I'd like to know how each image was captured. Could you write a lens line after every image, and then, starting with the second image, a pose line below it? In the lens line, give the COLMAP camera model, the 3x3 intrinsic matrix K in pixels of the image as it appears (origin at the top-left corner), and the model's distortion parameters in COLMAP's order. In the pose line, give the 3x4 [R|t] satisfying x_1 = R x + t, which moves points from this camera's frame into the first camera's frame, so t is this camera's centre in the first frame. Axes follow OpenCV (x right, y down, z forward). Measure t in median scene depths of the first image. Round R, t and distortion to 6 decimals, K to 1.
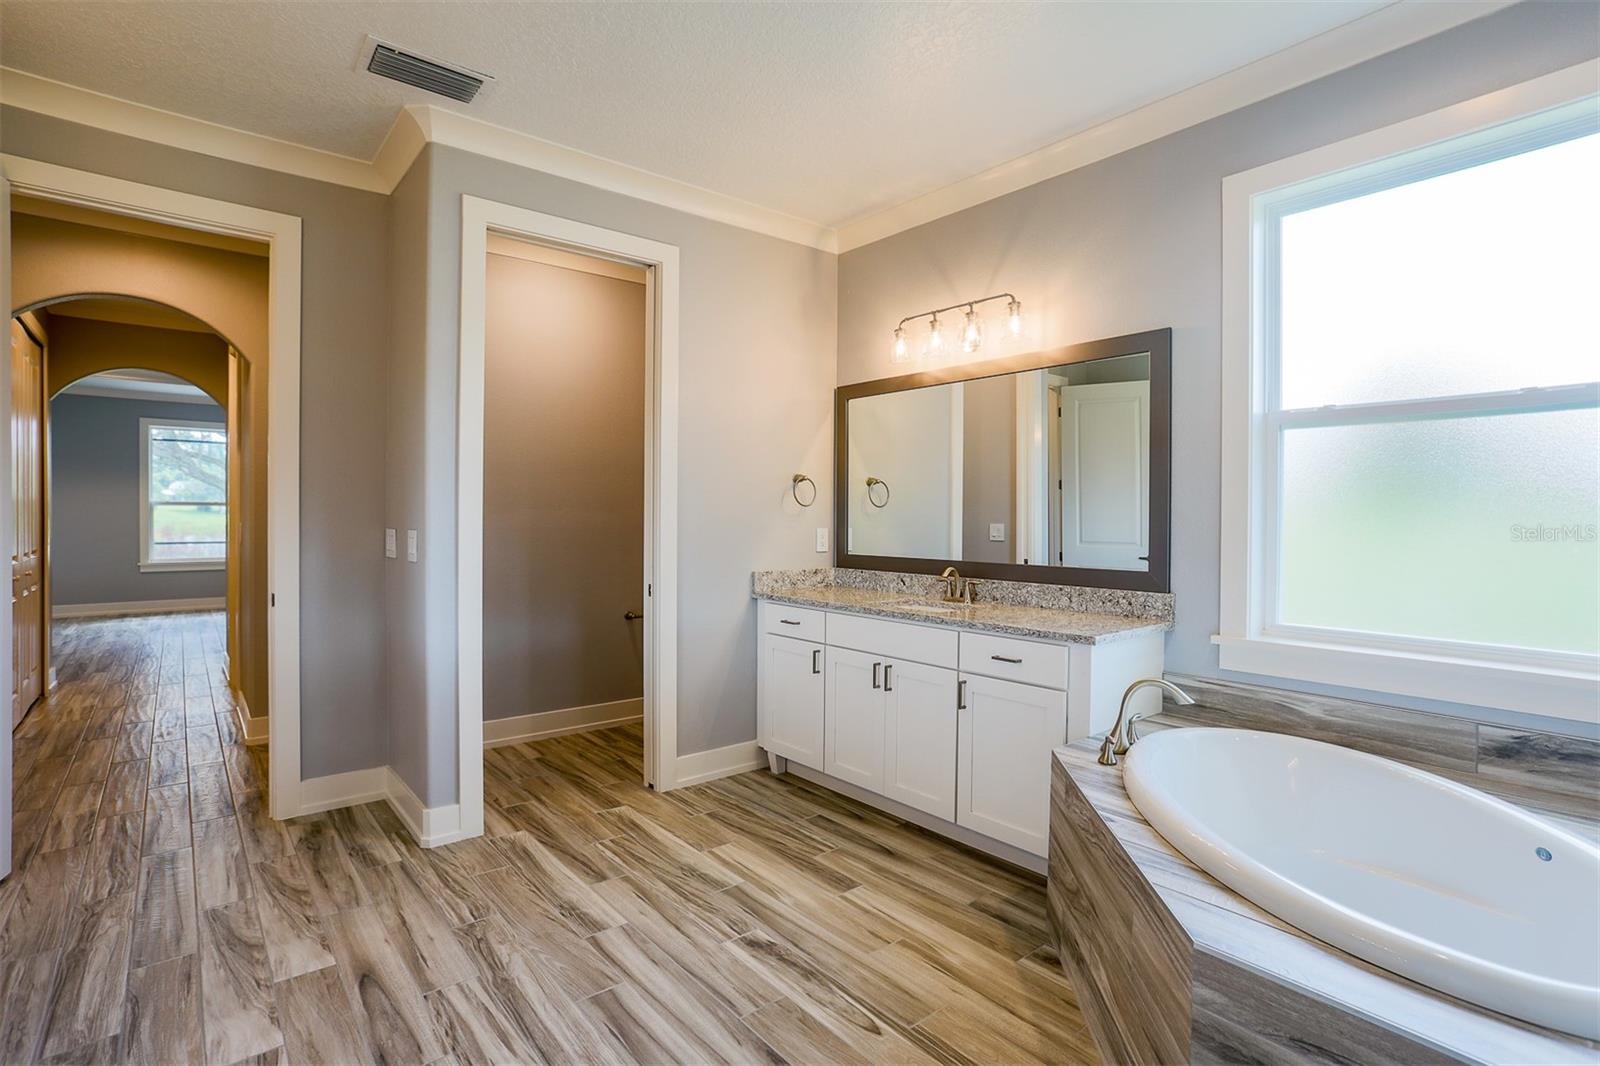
lens RADIAL K [[756.9, 0, 749.3], [0, 756.9, 517.7], [0, 0, 1]] dist [-0.001994, 0.002032]
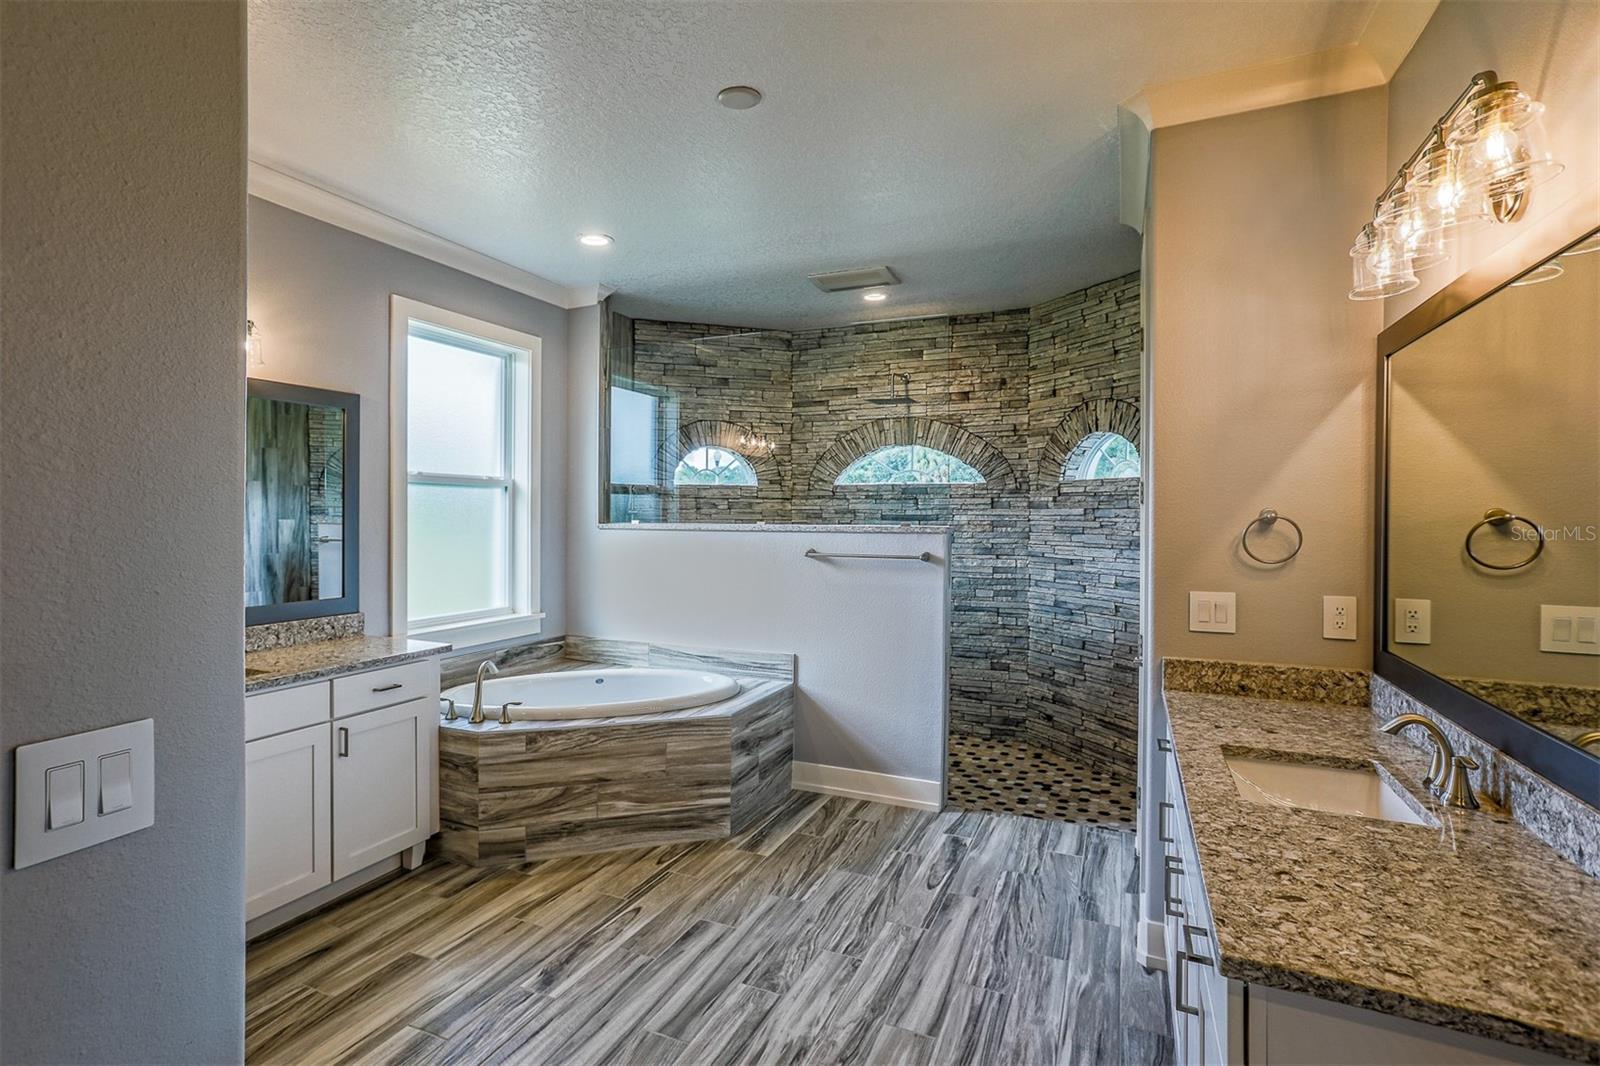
lens RADIAL K [[756.9, 0, 795.5], [0, 756.9, 526.8], [0, 0, 1]] dist [-0.001994, 0.002032]
pose [[-0.472243, -0.016315, 0.881318, -0.905069], [-0.003408, 0.999855, 0.016683, -0.064703], [-0.881462, 0.004875, -0.472230, 1.019463]]
